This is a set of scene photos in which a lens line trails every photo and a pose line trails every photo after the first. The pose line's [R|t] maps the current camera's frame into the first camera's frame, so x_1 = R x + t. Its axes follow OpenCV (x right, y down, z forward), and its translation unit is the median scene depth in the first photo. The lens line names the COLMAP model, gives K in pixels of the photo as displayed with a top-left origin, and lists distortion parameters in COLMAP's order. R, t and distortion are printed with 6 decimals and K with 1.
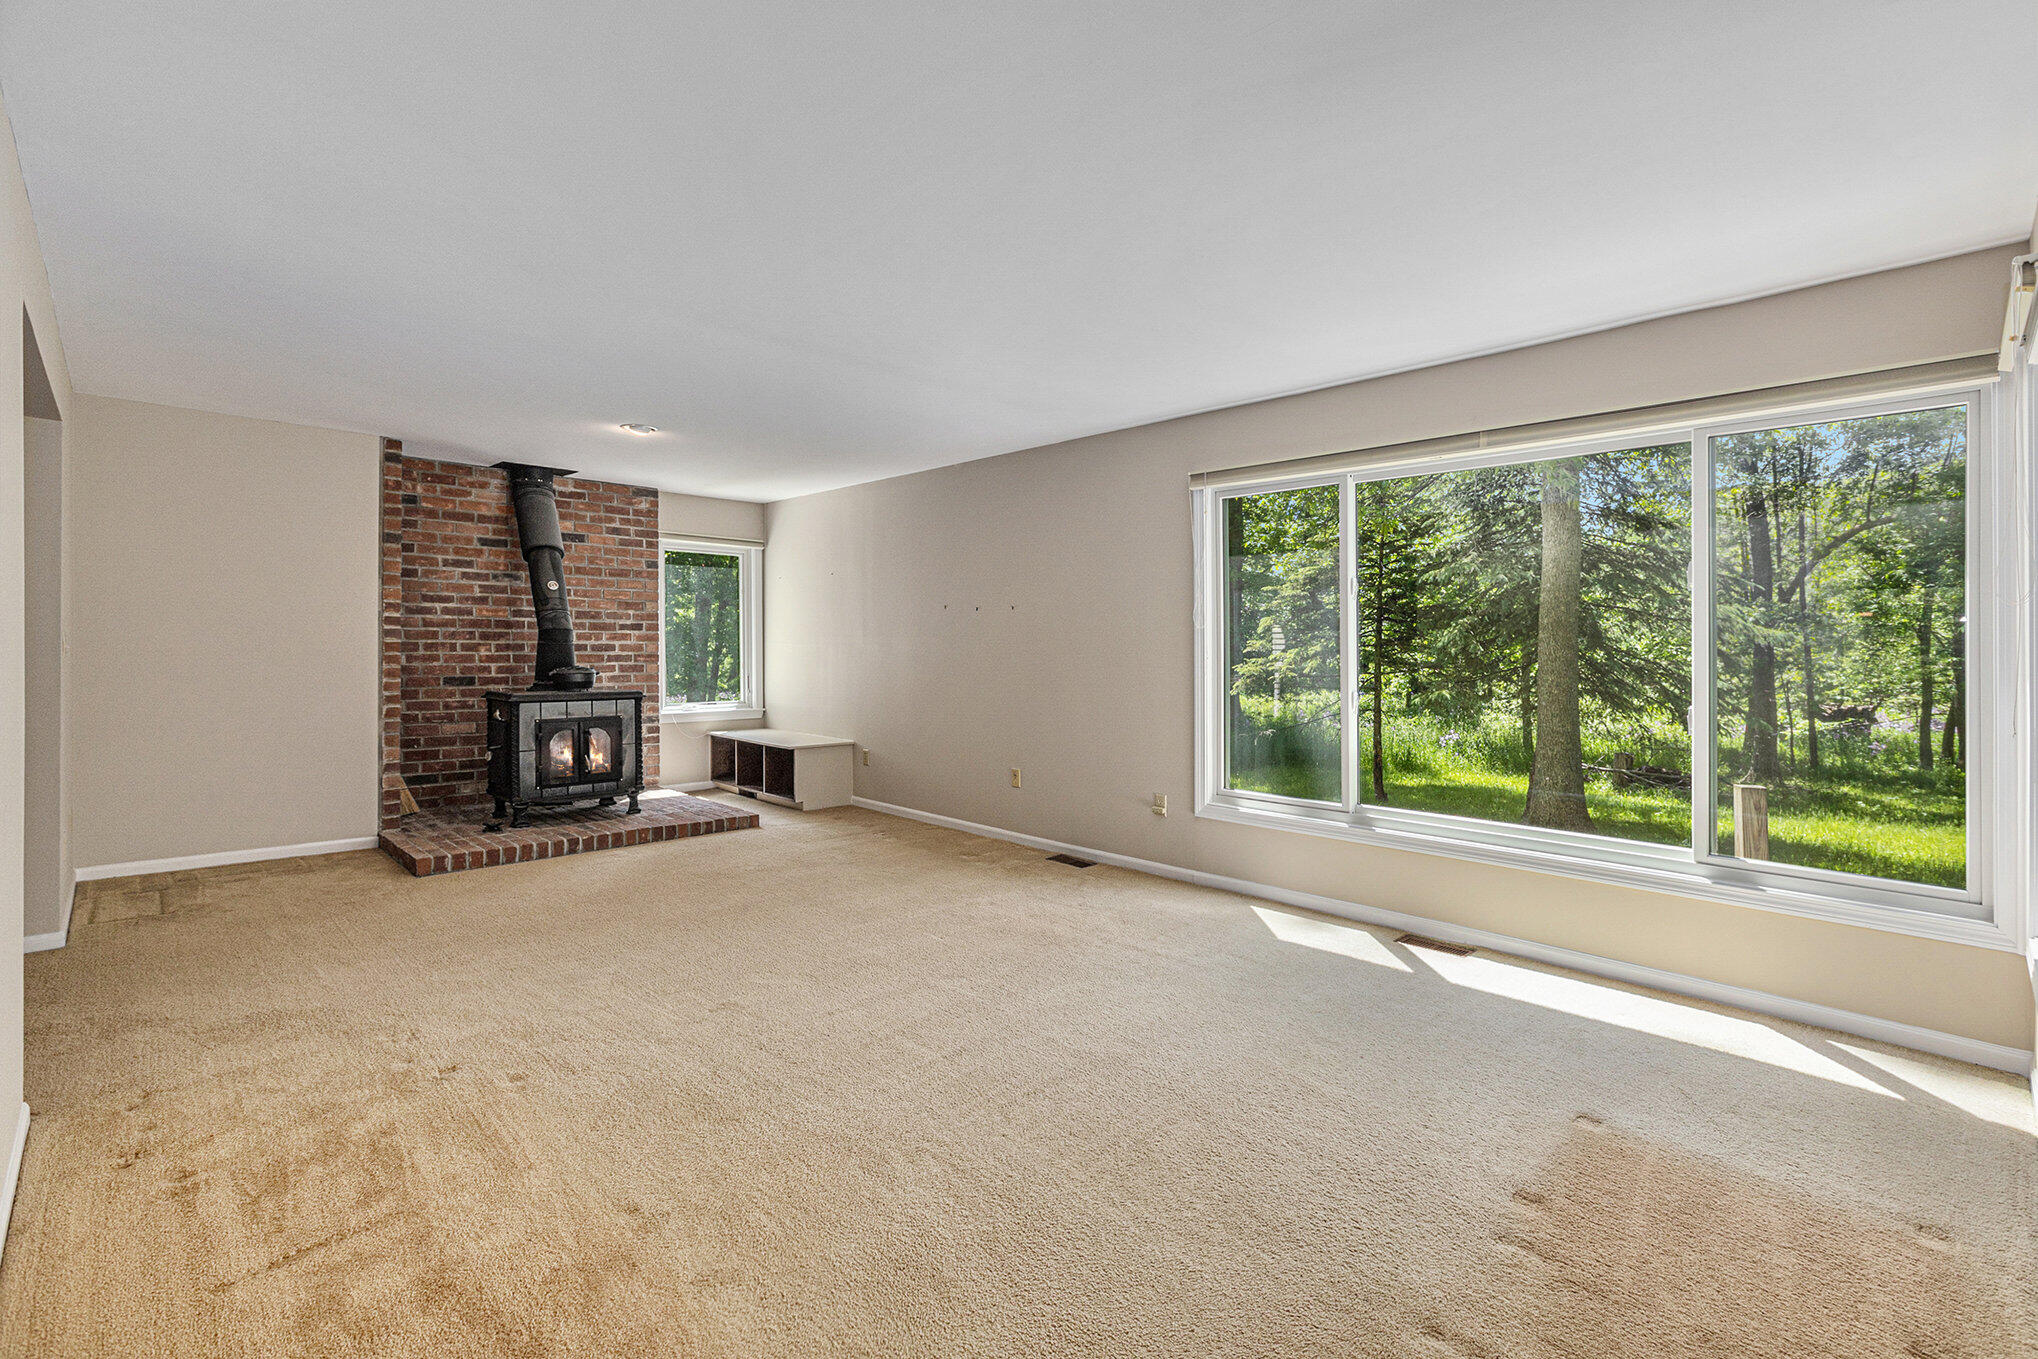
lens RADIAL K [[914.6, 0, 1016.4], [0, 914.6, 678.5], [0, 0, 1]] dist [0.005245, 0.000558]
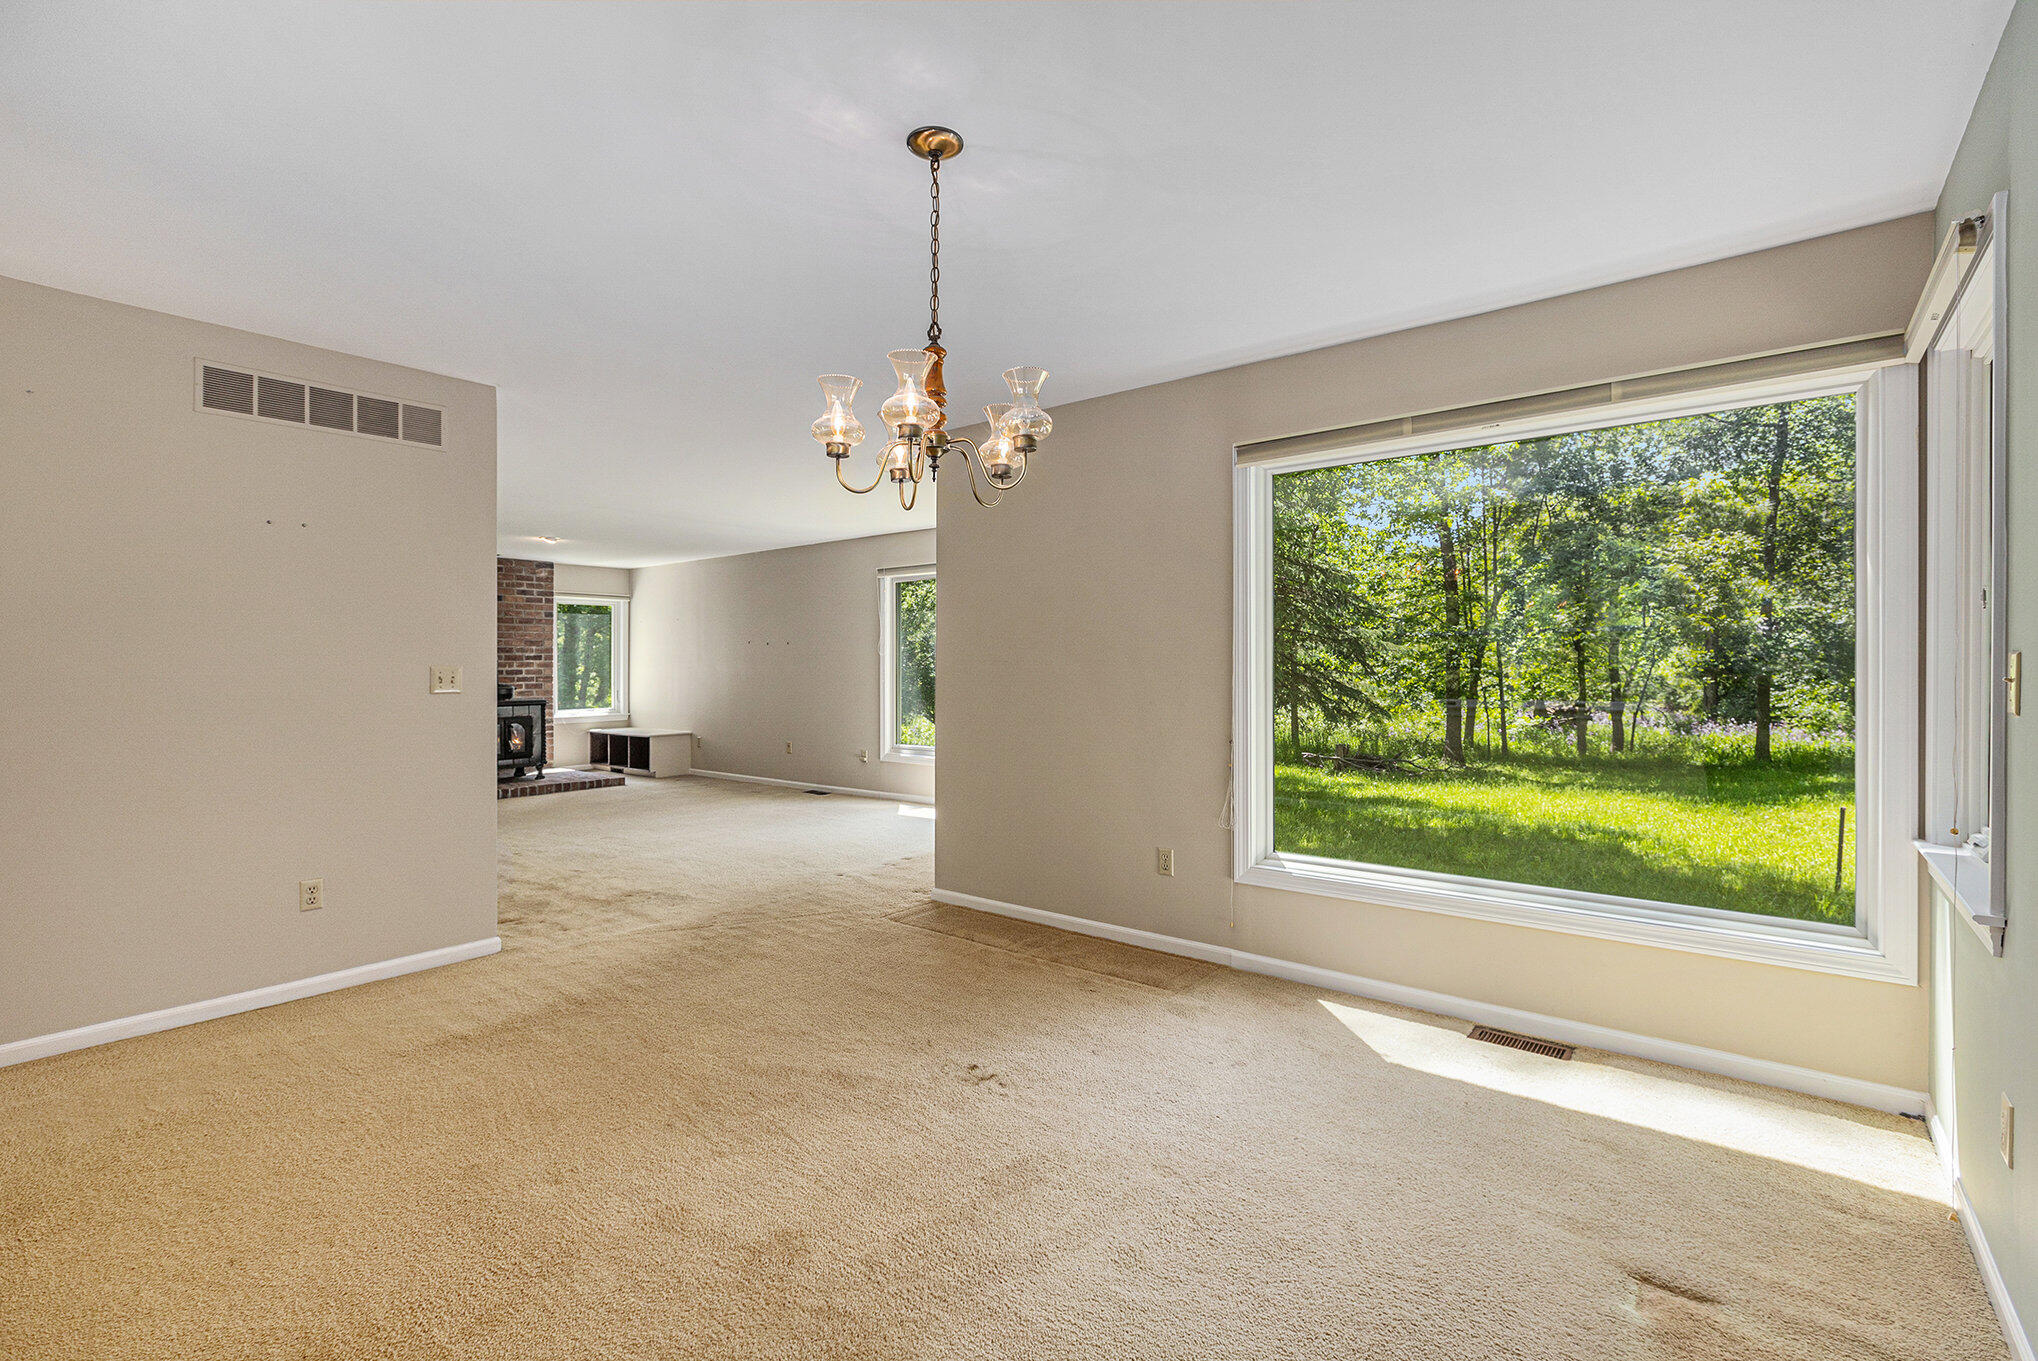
lens RADIAL K [[914.6, 0, 1010.1], [0, 914.6, 646.4], [0, 0, 1]] dist [0.005245, 0.000558]
pose [[0.992338, -0.011650, 0.123003, 0.156315], [0.018583, 0.998293, -0.055362, 0.021298], [-0.122148, 0.057224, 0.990861, -0.552747]]
